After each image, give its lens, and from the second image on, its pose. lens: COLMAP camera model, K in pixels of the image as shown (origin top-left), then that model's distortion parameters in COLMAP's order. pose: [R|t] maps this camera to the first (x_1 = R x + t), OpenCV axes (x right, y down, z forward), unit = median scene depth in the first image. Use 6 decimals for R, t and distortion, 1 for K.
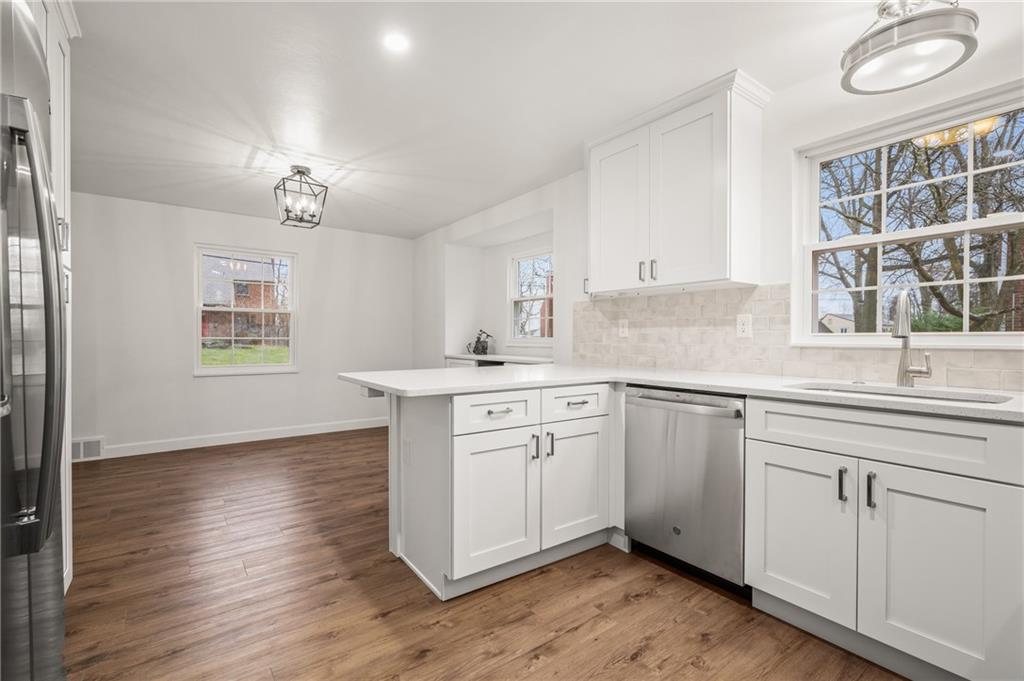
lens RADIAL K [[461.7, 0, 511.5], [0, 461.7, 342.3], [0, 0, 1]] dist [0.000057, 0.001228]
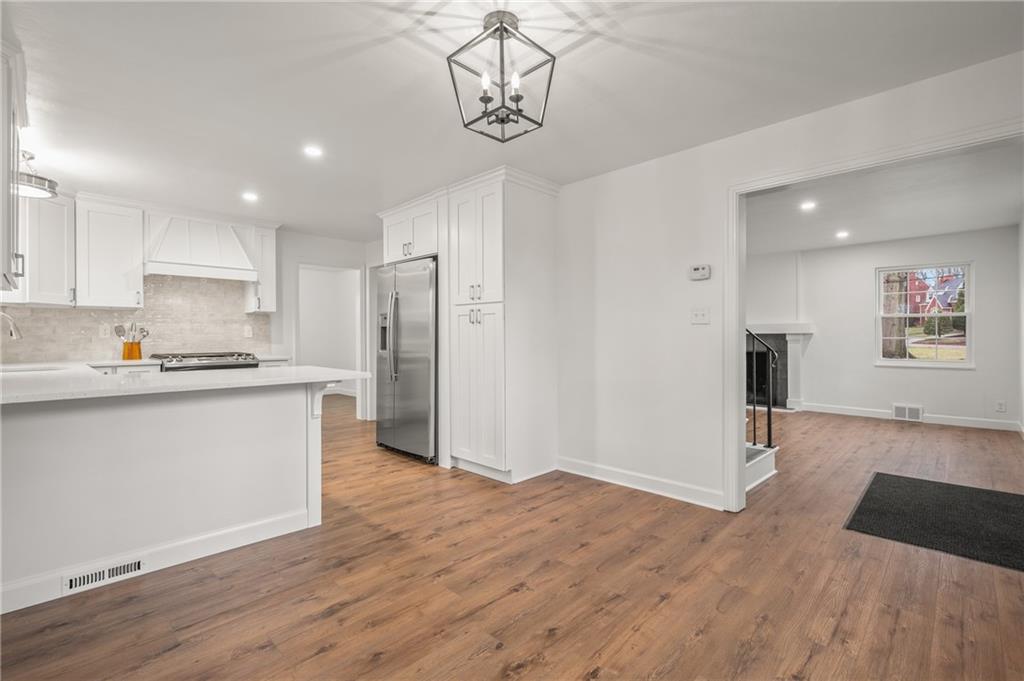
lens RADIAL K [[461.7, 0, 520.1], [0, 461.7, 336.8], [0, 0, 1]] dist [0.000057, 0.001228]
pose [[-0.984460, 0.002388, -0.175594, -0.441999], [0.000402, 0.999936, 0.011343, -0.022674], [0.175610, 0.011096, -0.984397, 1.769548]]
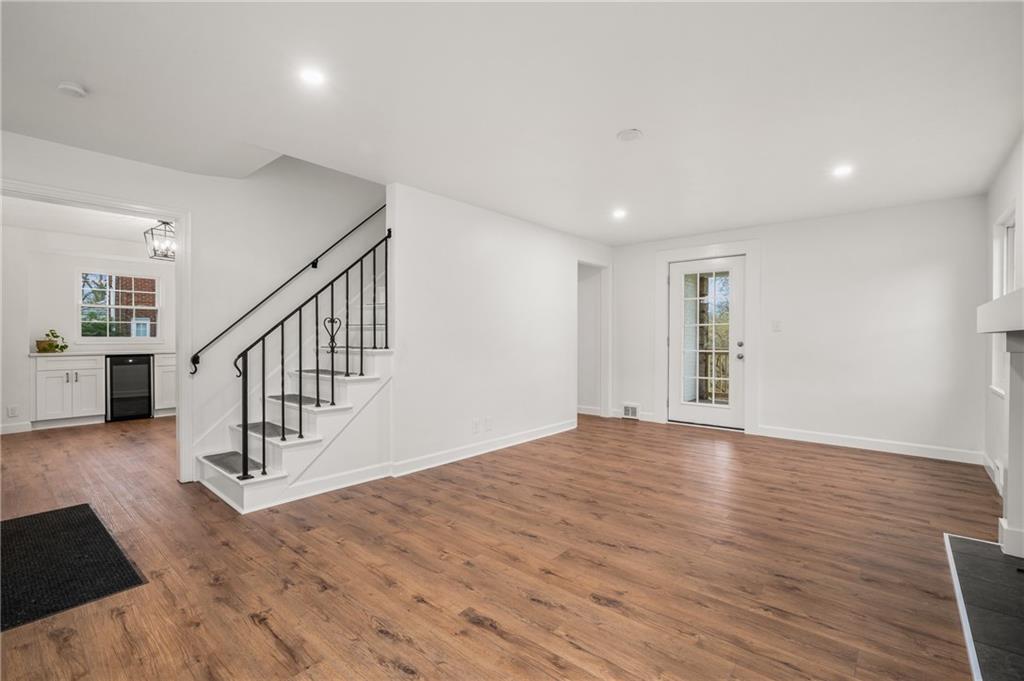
lens RADIAL K [[461.7, 0, 511.3], [0, 461.7, 342.1], [0, 0, 1]] dist [0.000057, 0.001228]
pose [[-0.210633, -0.012236, 0.977489, -1.316368], [0.009574, 0.999848, 0.014579, -0.016767], [-0.977518, 0.012429, -0.210484, 1.109125]]
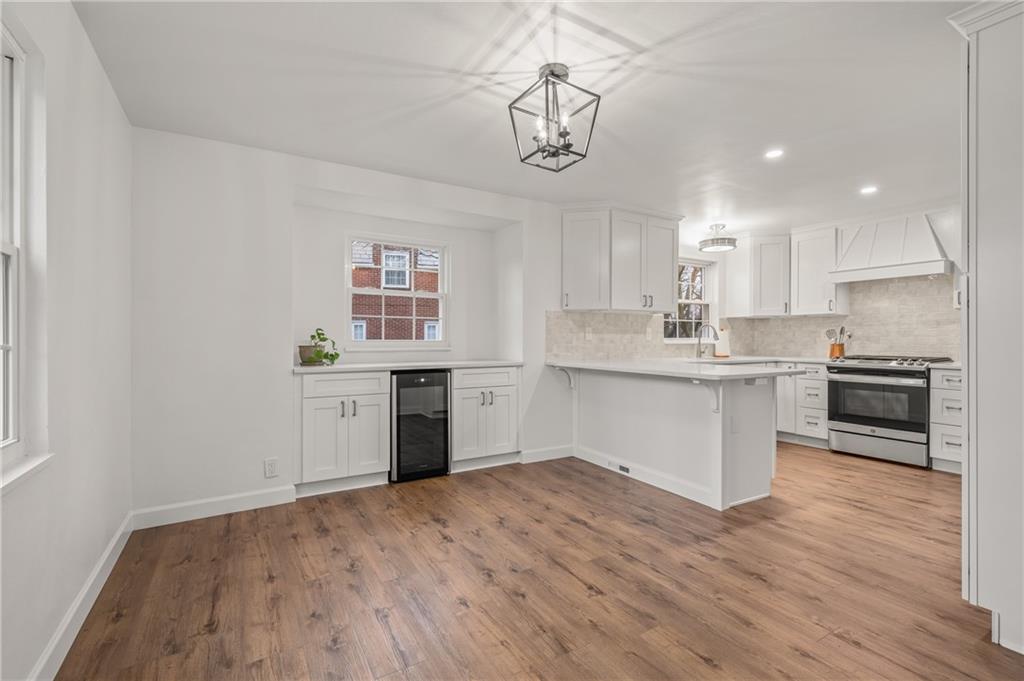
lens RADIAL K [[461.7, 0, 514.6], [0, 461.7, 337.7], [0, 0, 1]] dist [0.000057, 0.001228]
pose [[0.085113, 0.001519, 0.996370, -1.250486], [0.008232, 0.999964, -0.002227, -0.017397], [-0.996337, 0.008392, 0.085097, 1.158753]]
